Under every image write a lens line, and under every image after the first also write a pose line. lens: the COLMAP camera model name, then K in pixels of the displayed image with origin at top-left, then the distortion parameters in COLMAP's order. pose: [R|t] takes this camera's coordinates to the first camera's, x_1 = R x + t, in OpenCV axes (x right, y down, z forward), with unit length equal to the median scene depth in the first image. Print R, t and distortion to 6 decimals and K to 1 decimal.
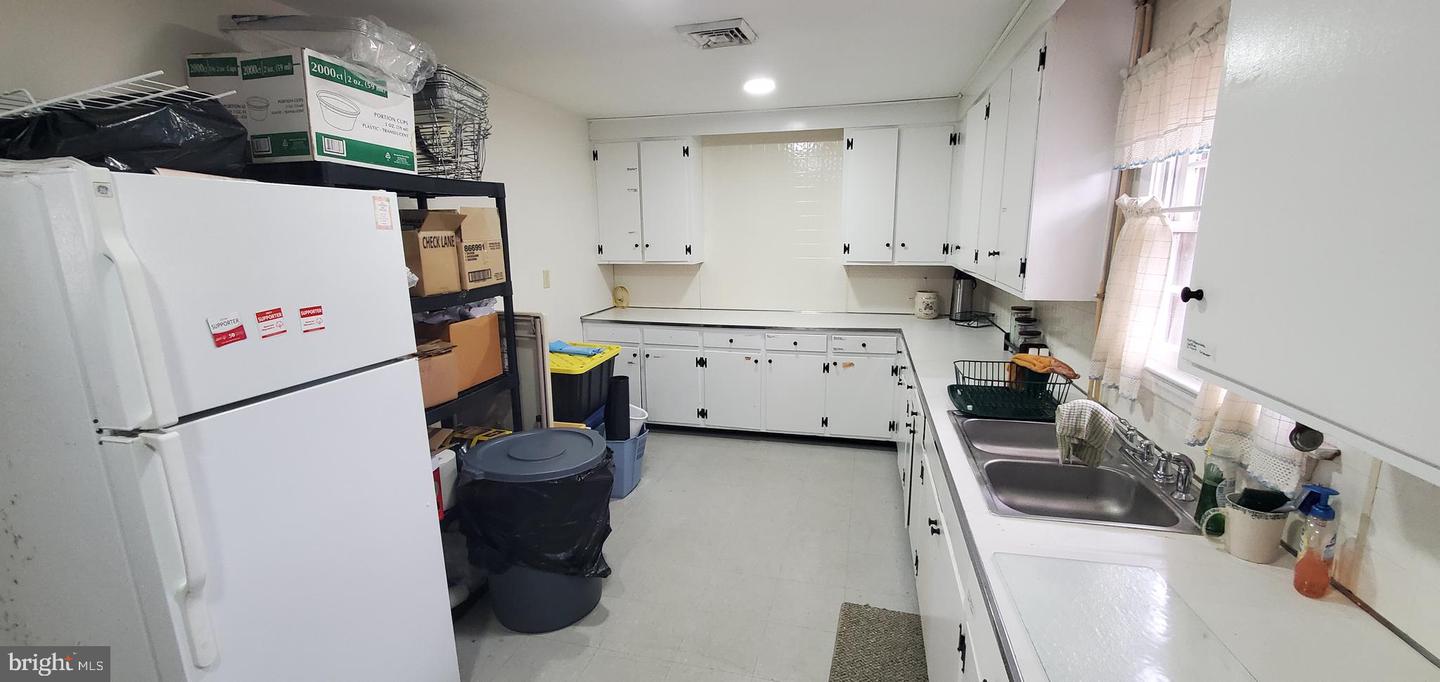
lens RADIAL K [[575.2, 0, 720.1], [0, 575.2, 345.9], [0, 0, 1]] dist [-0.000720, -0.000103]
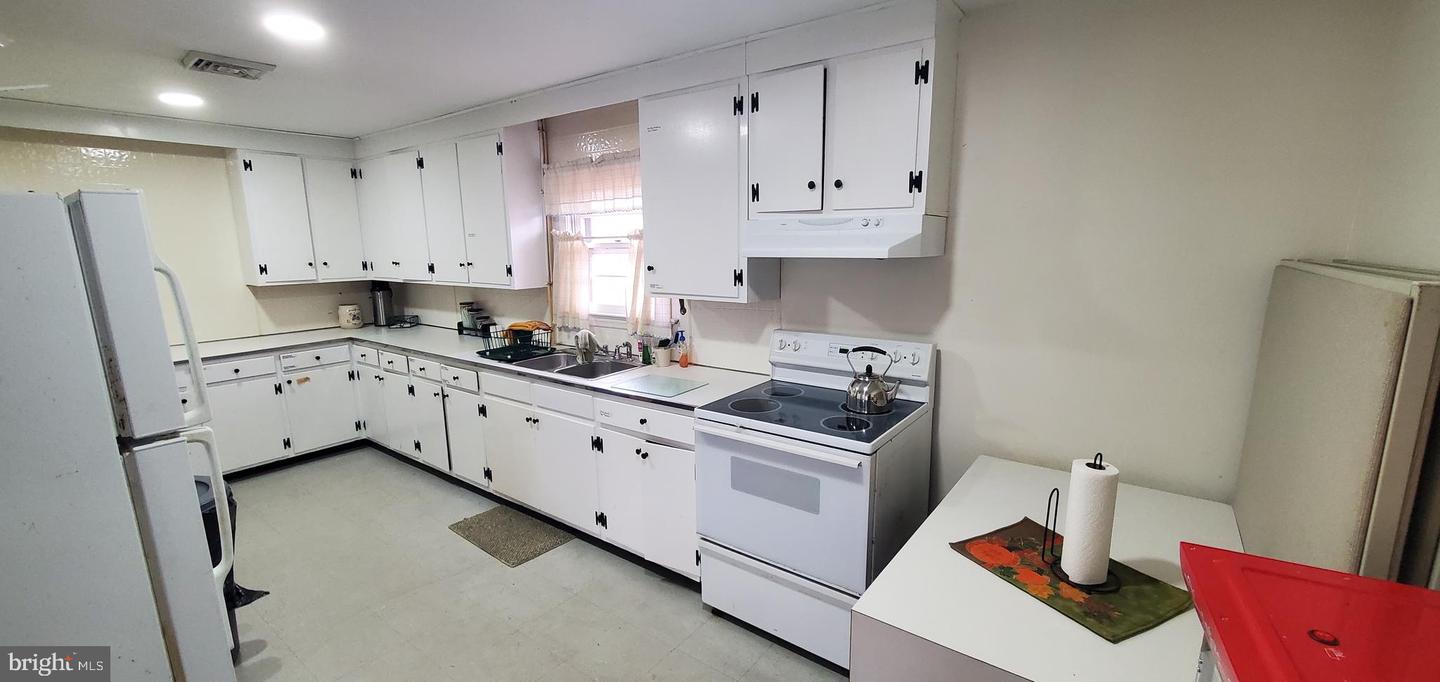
lens RADIAL K [[575.2, 0, 722.0], [0, 575.2, 346.8], [0, 0, 1]] dist [-0.000720, -0.000103]
pose [[0.380825, -0.162366, 0.910280, -0.426595], [0.193084, 0.976723, 0.093439, 0.023006], [-0.904263, 0.140177, 0.403311, -0.105382]]
